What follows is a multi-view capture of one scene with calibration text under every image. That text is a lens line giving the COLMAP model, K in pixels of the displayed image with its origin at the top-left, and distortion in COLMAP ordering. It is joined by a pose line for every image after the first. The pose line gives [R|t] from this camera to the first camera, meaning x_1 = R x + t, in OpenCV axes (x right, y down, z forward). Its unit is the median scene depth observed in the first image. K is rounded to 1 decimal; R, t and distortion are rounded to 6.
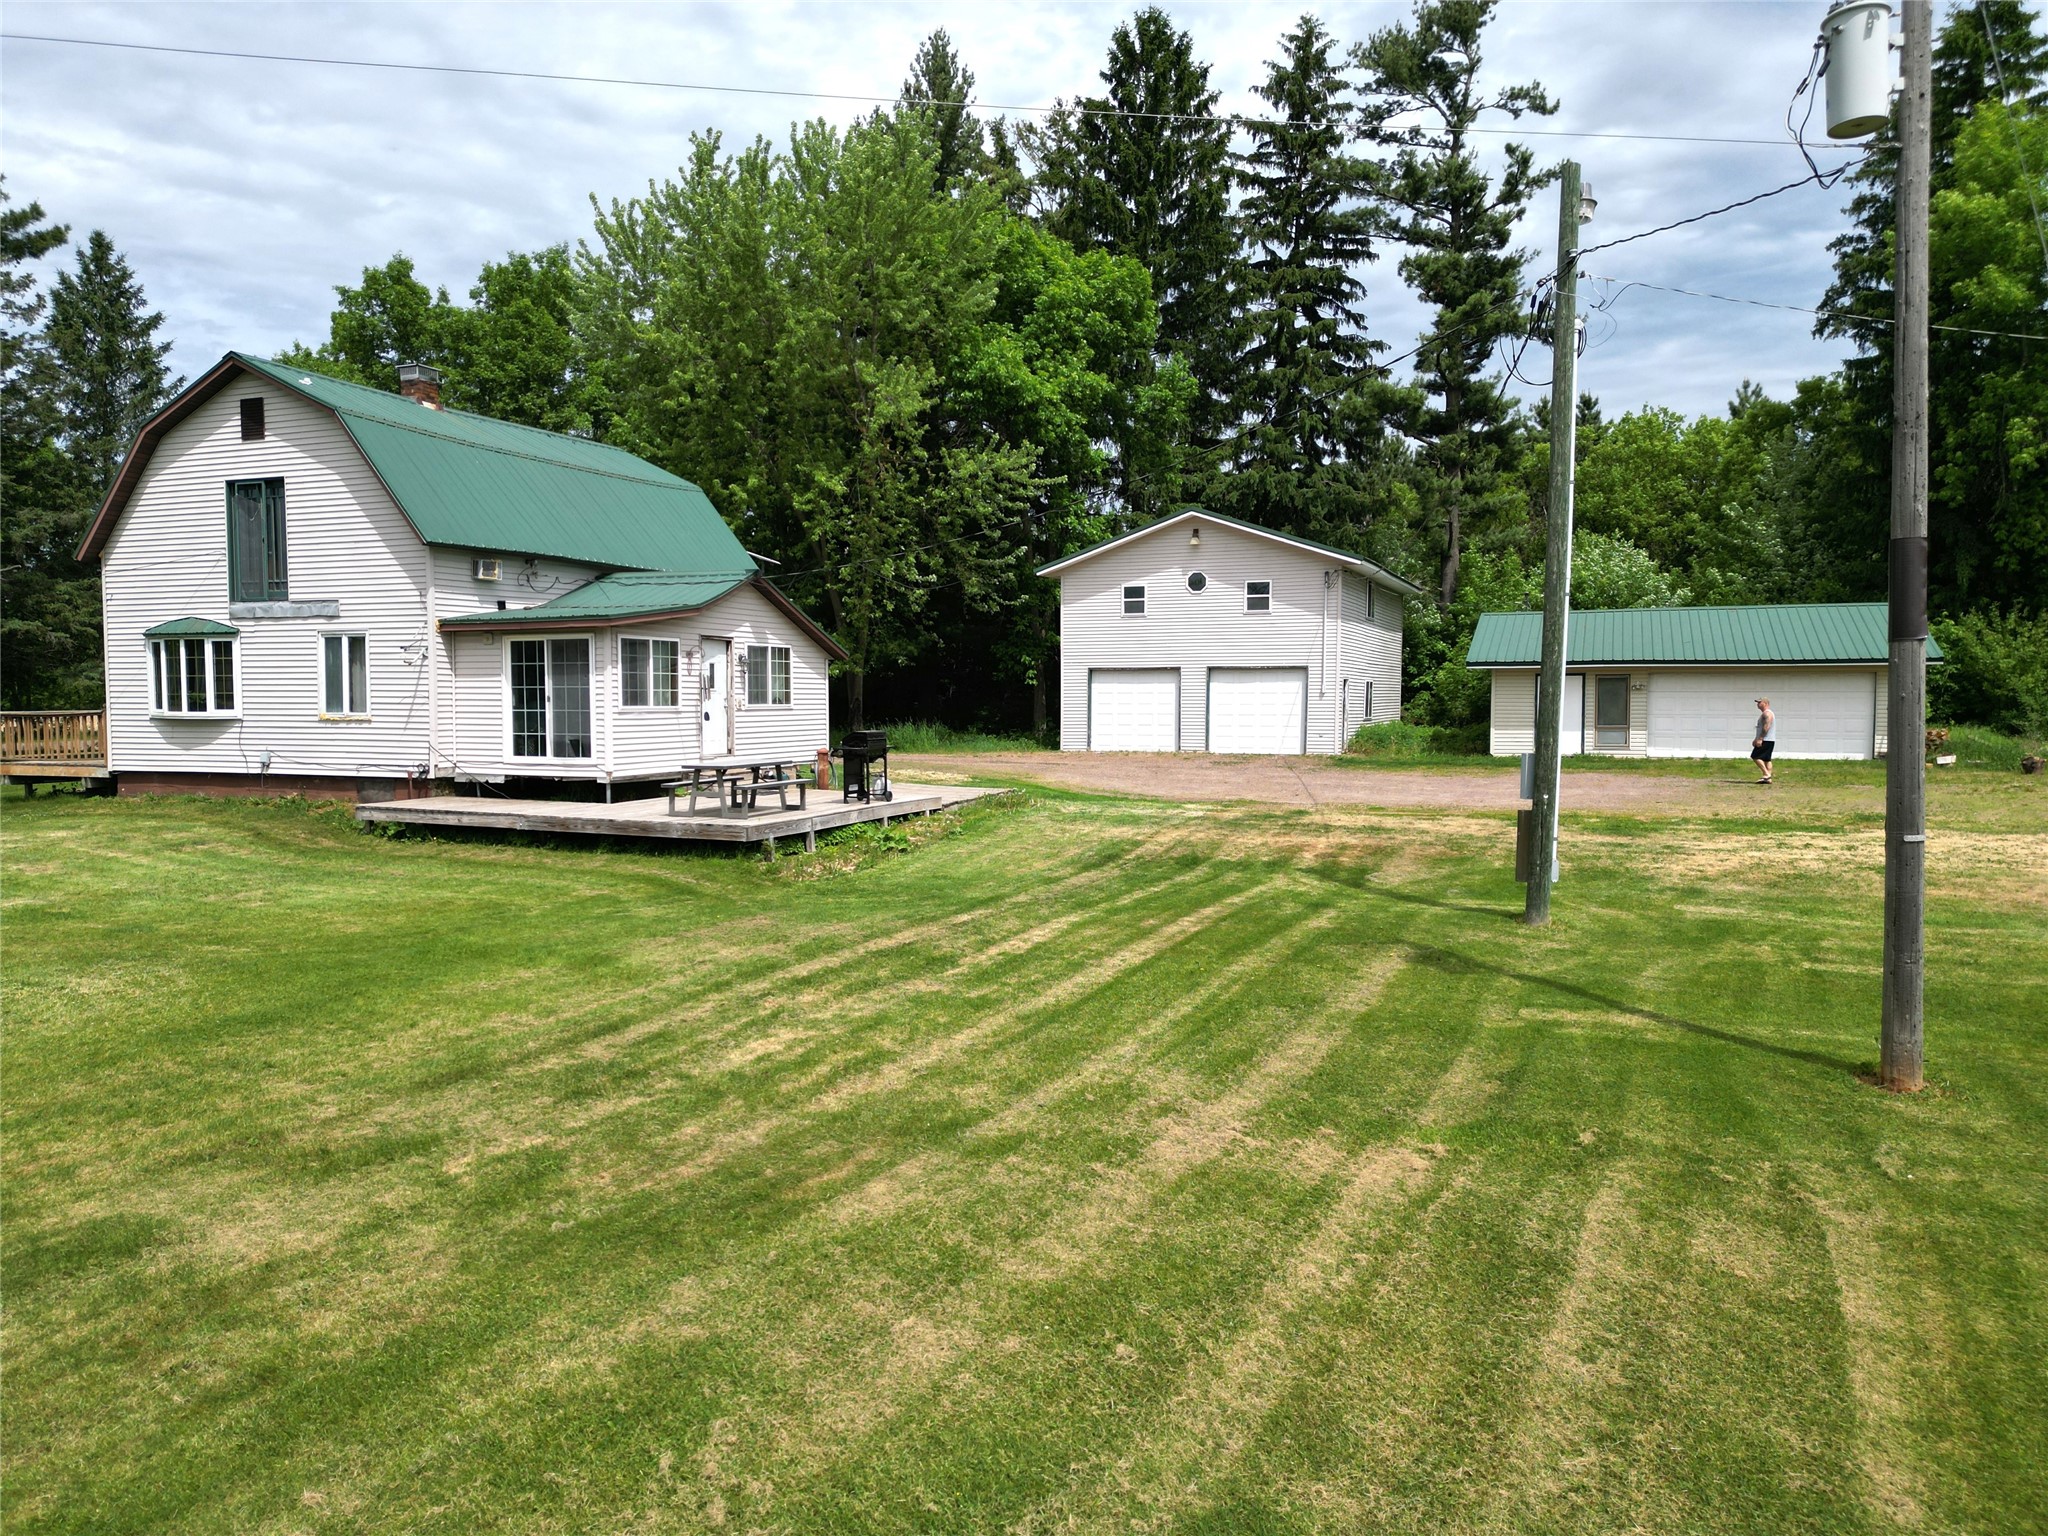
lens RADIAL K [[1434.9, 0, 1024.0], [0, 1434.9, 768.0], [0, 0, 1]] dist [0.069176, -0.060875]
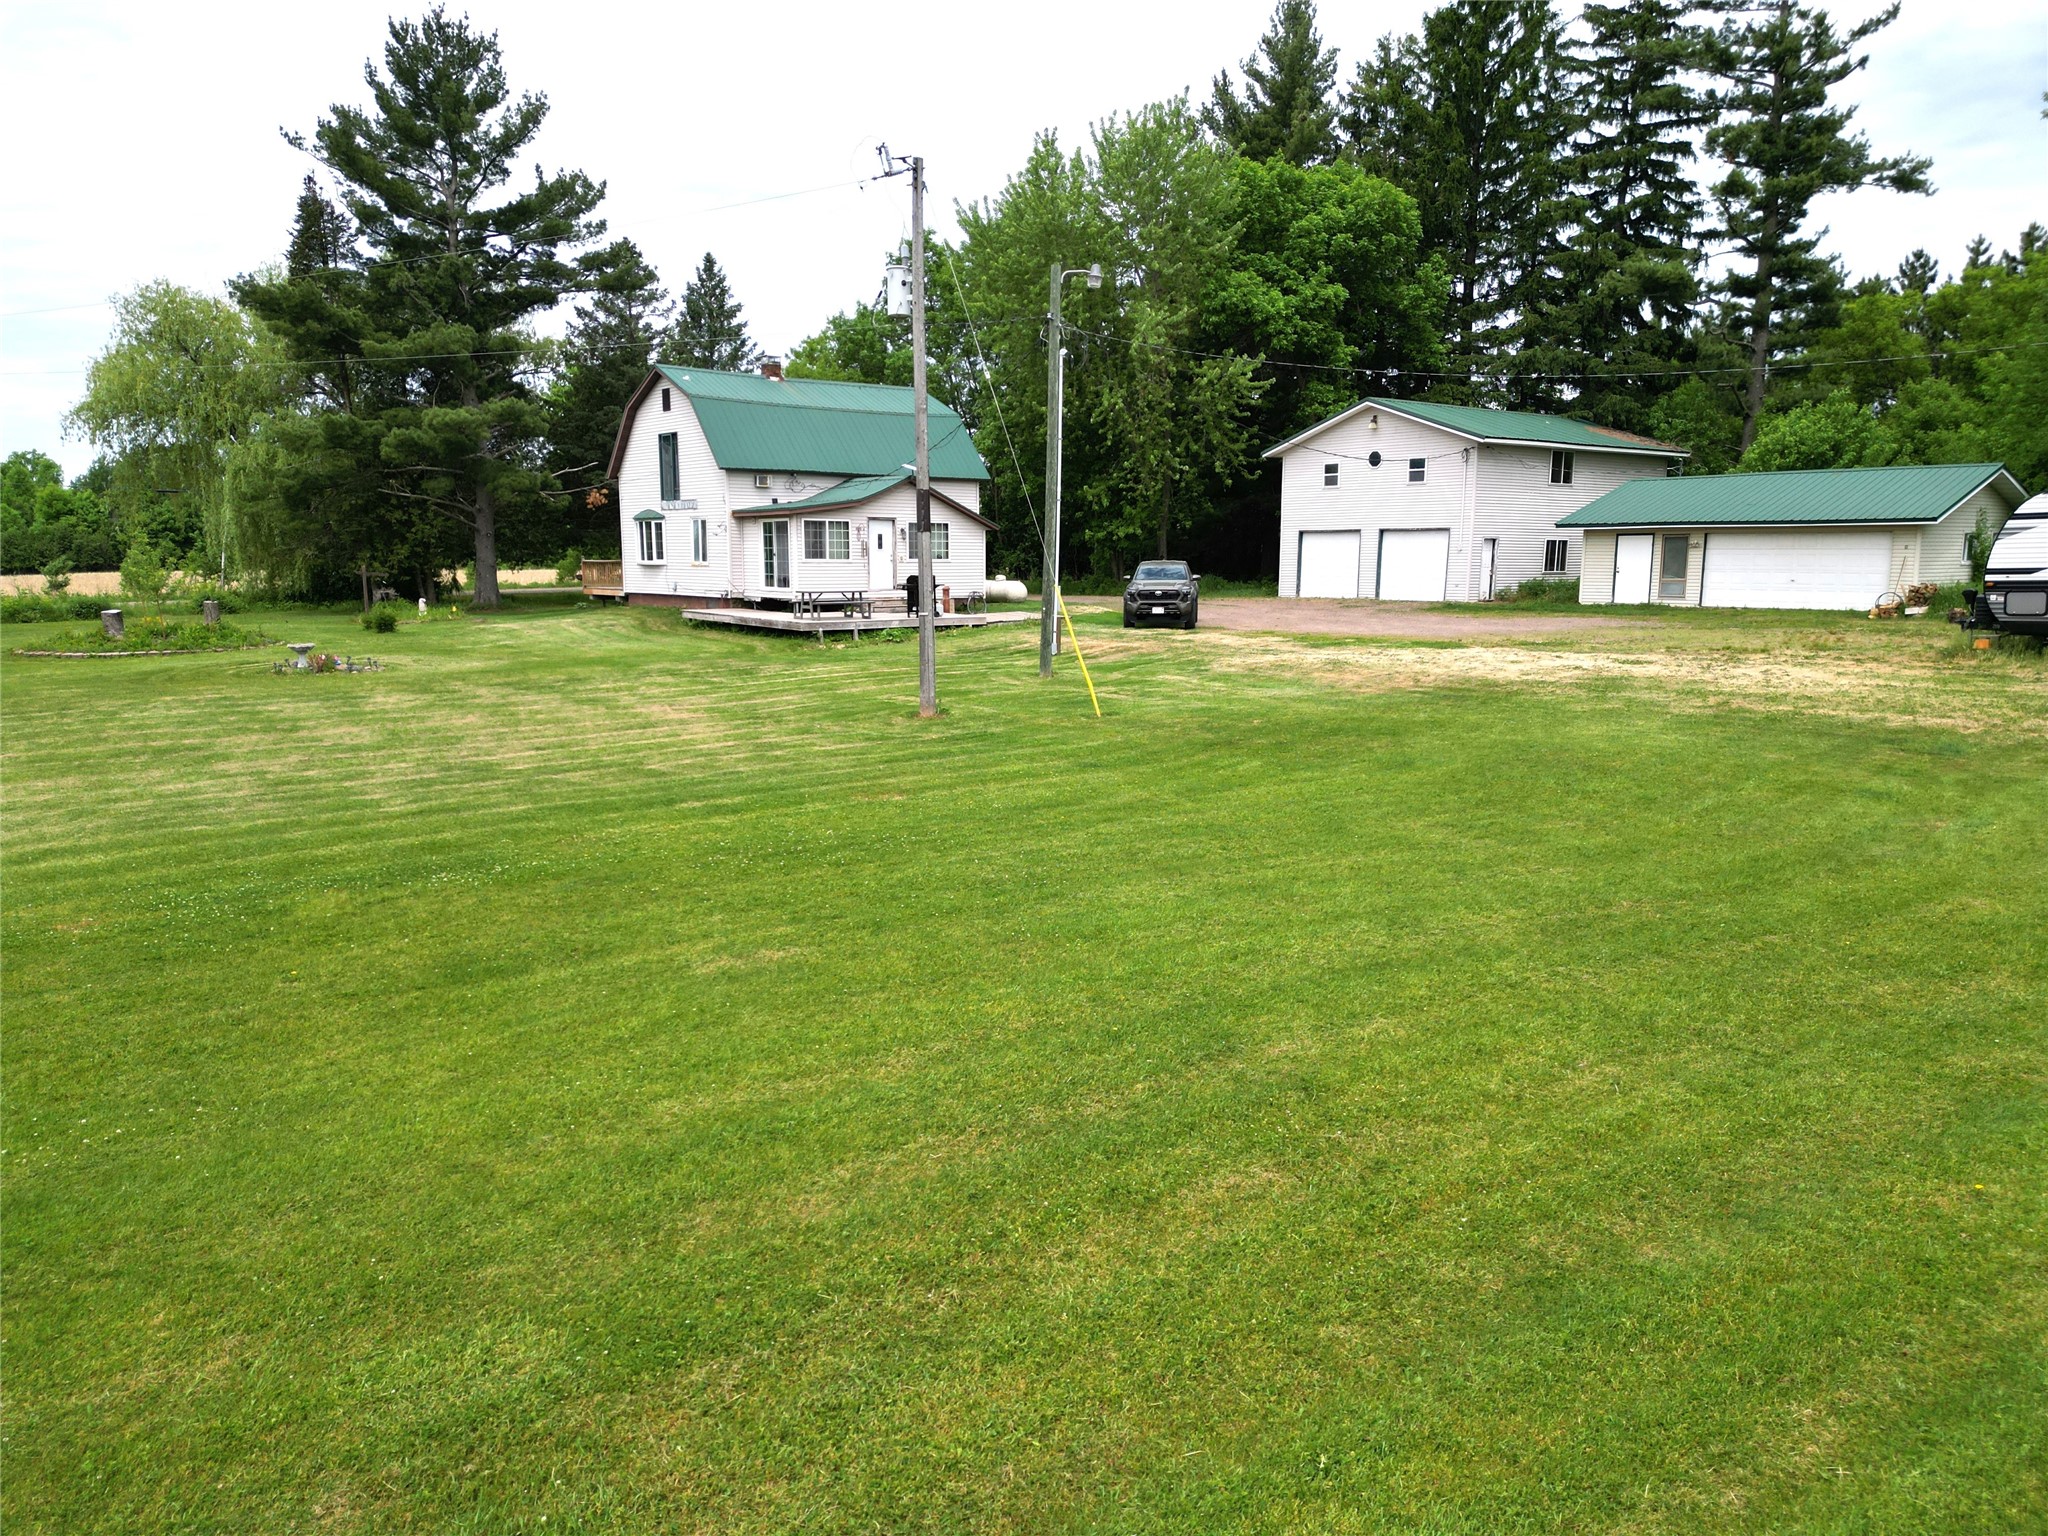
lens RADIAL K [[1434.9, 0, 1024.0], [0, 1434.9, 768.0], [0, 0, 1]] dist [0.069176, -0.060875]
pose [[0.877302, 0.072333, -0.474456, 0.592570], [-0.025103, 0.994140, 0.105143, 0.014662], [0.479281, -0.080332, 0.873977, -0.321681]]
